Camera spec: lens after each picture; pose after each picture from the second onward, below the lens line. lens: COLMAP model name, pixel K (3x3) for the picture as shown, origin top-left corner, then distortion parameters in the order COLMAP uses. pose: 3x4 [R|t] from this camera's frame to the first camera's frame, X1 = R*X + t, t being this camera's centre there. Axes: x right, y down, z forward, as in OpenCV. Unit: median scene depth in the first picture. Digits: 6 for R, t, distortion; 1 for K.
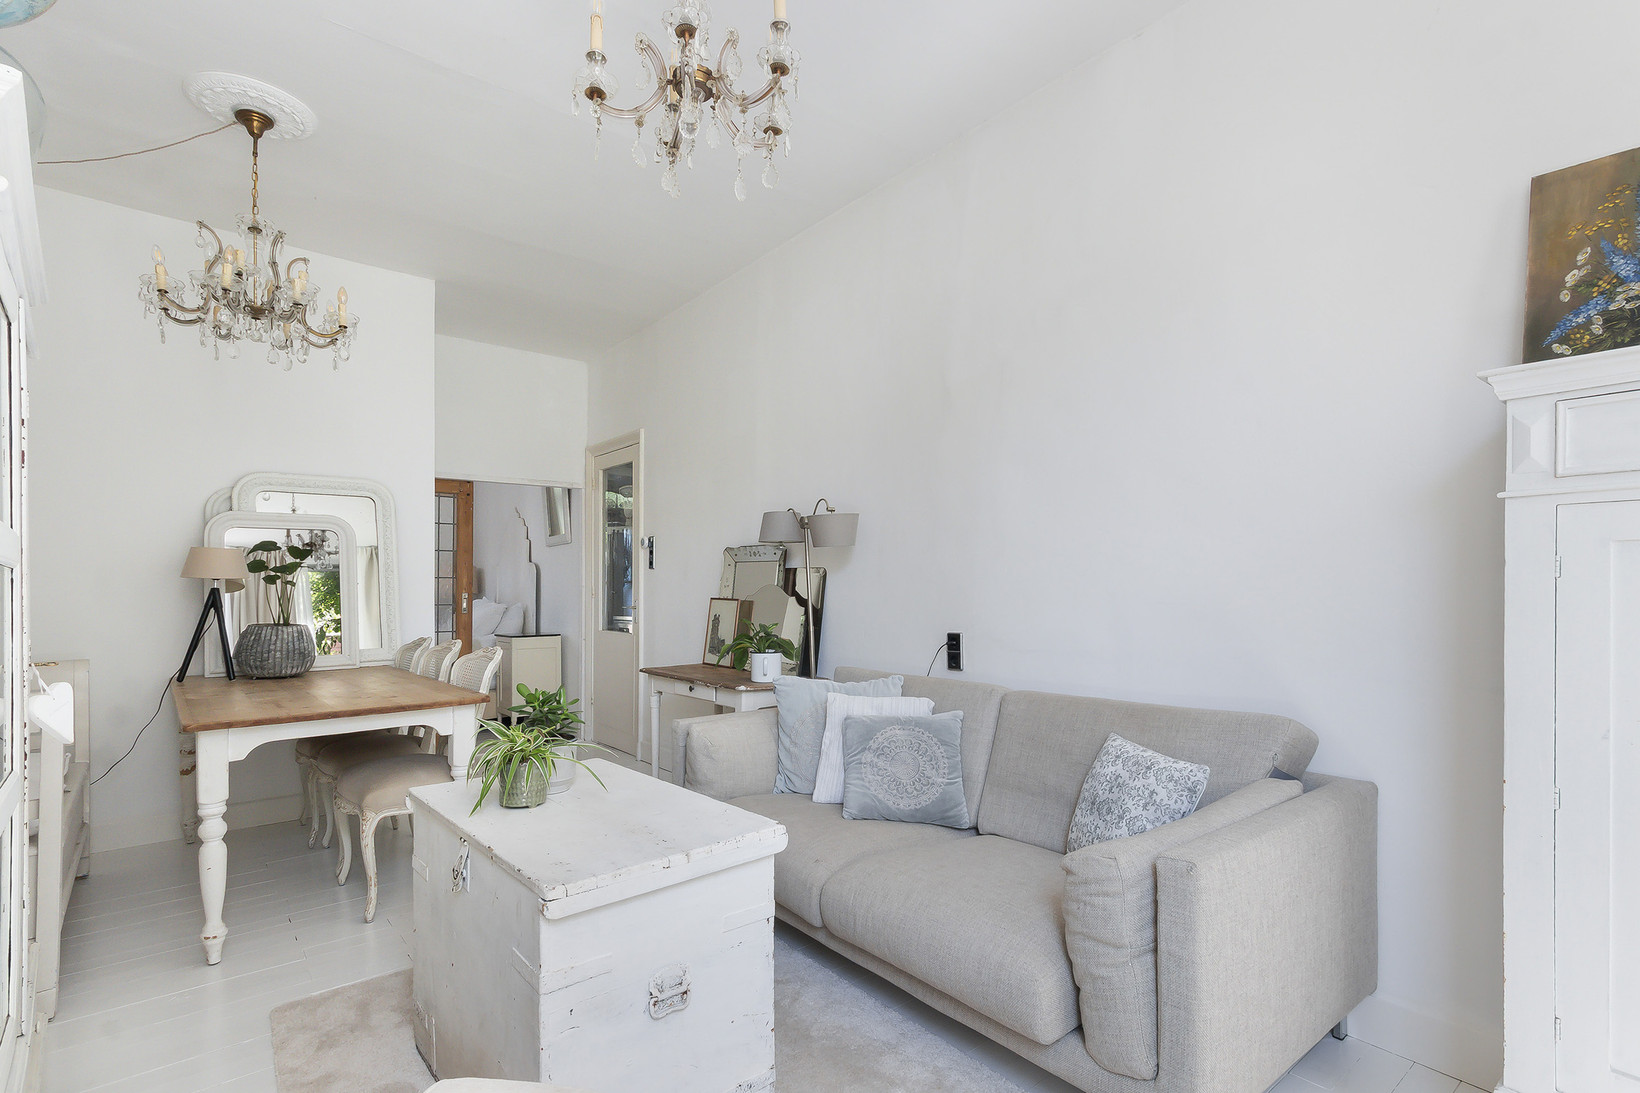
lens RADIAL K [[764.0, 0, 852.6], [0, 764.0, 579.3], [0, 0, 1]] dist [-0.000393, -0.000977]
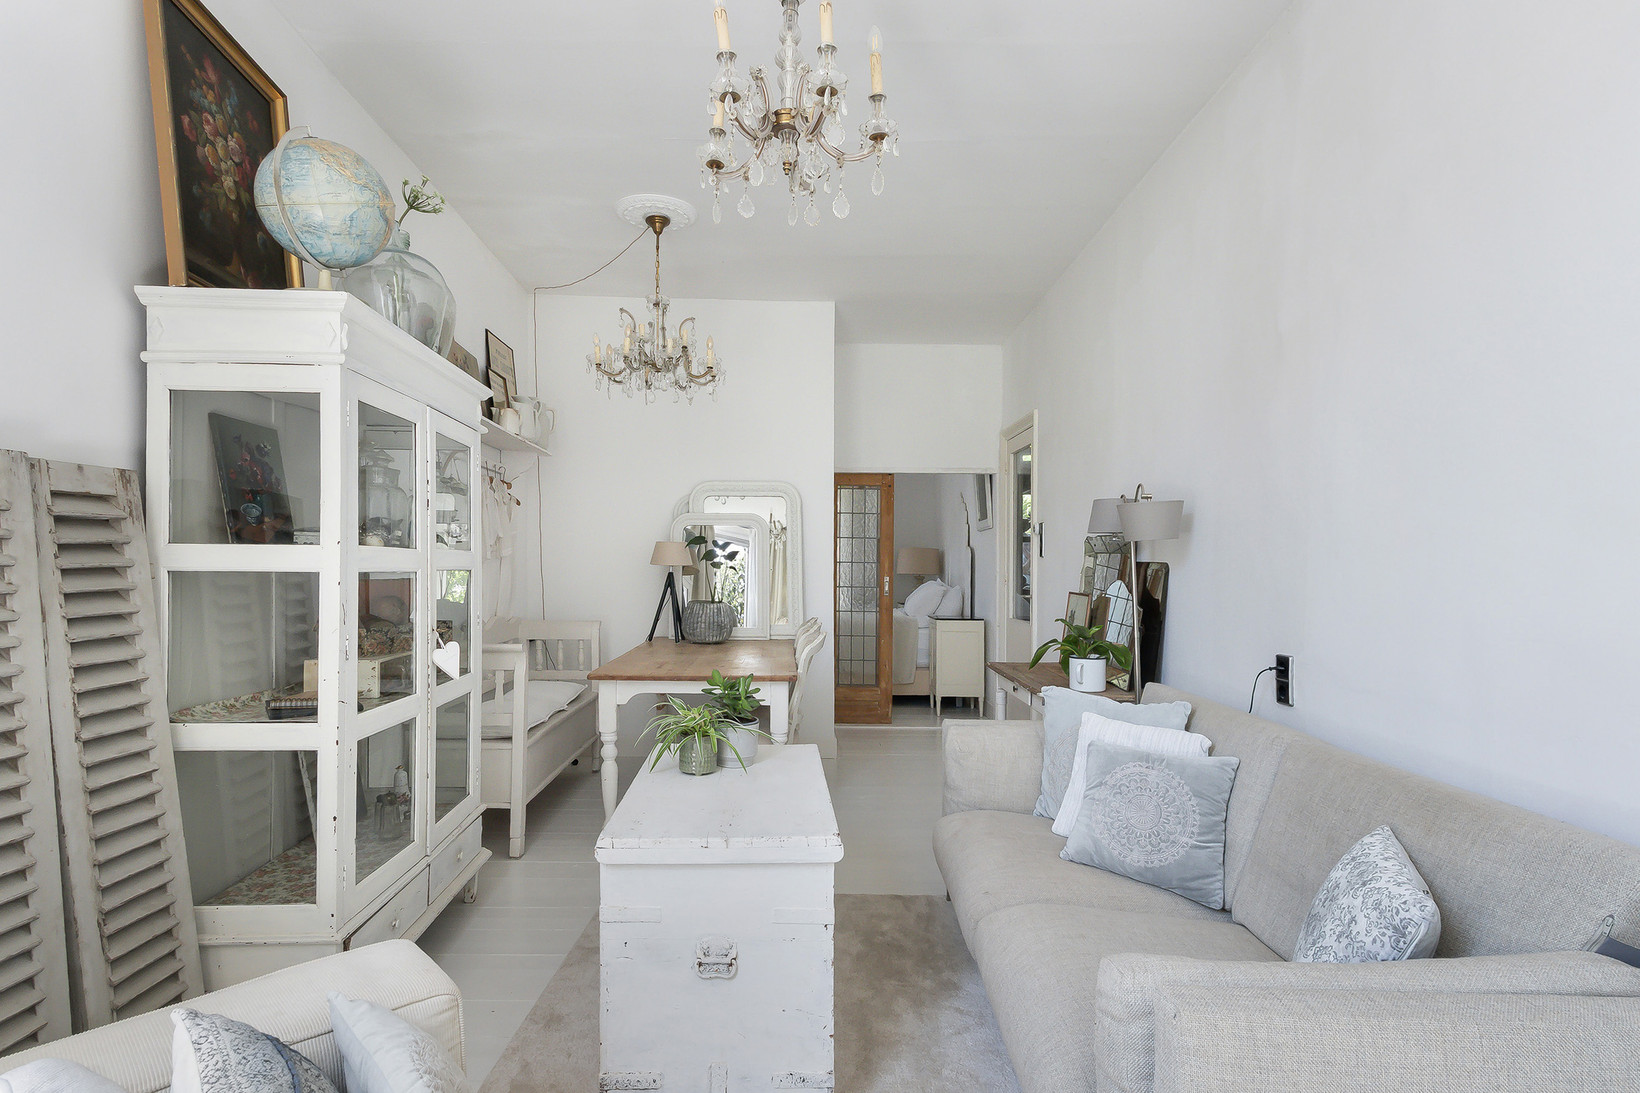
lens RADIAL K [[826.4, 0, 837.3], [0, 826.4, 555.7], [0, 0, 1]] dist [-0.000211, -0.000361]
pose [[0.772090, 0.011274, -0.635414, 0.295155], [-0.010744, 0.999931, 0.004686, -0.027084], [0.635423, 0.003208, 0.772158, 0.076427]]
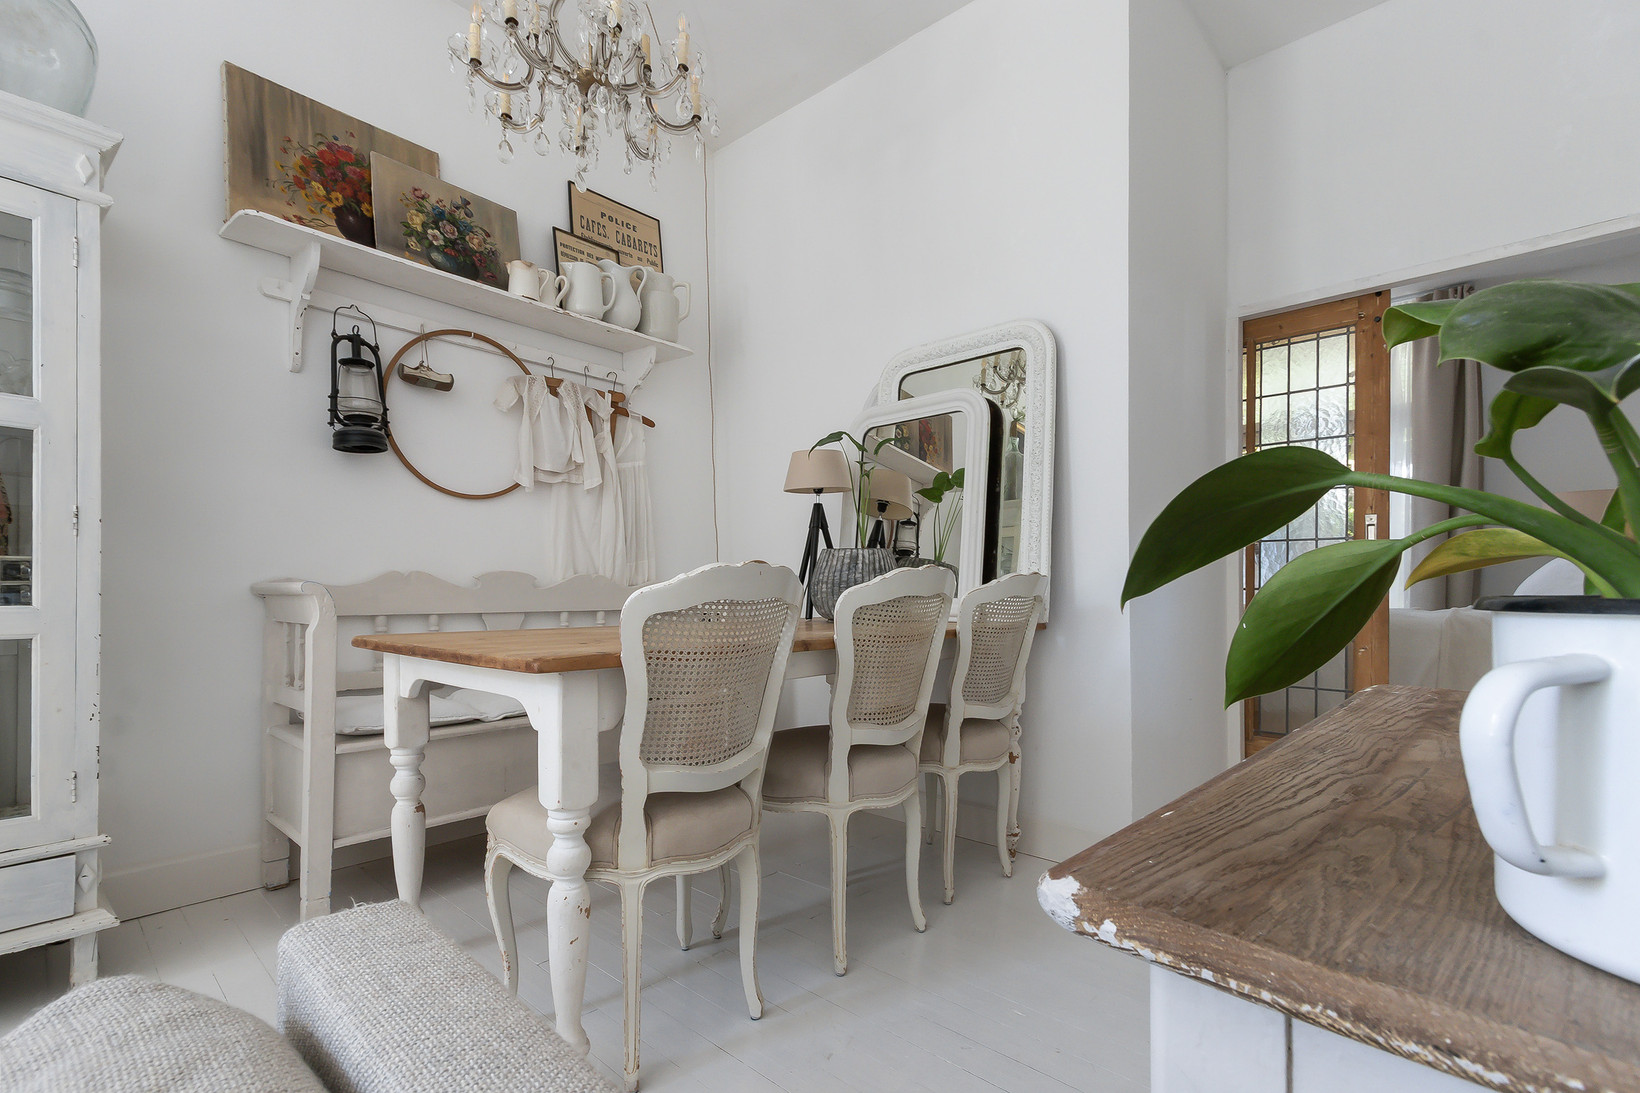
lens RADIAL K [[758.3, 0, 799.4], [0, 758.3, 589.1], [0, 0, 1]] dist [0.013591, -0.009291]
pose [[0.072535, 0.007385, -0.997339, -0.044252], [0.010697, 0.999909, 0.008182, 0.092717], [0.997309, -0.011262, 0.072449, 0.912656]]
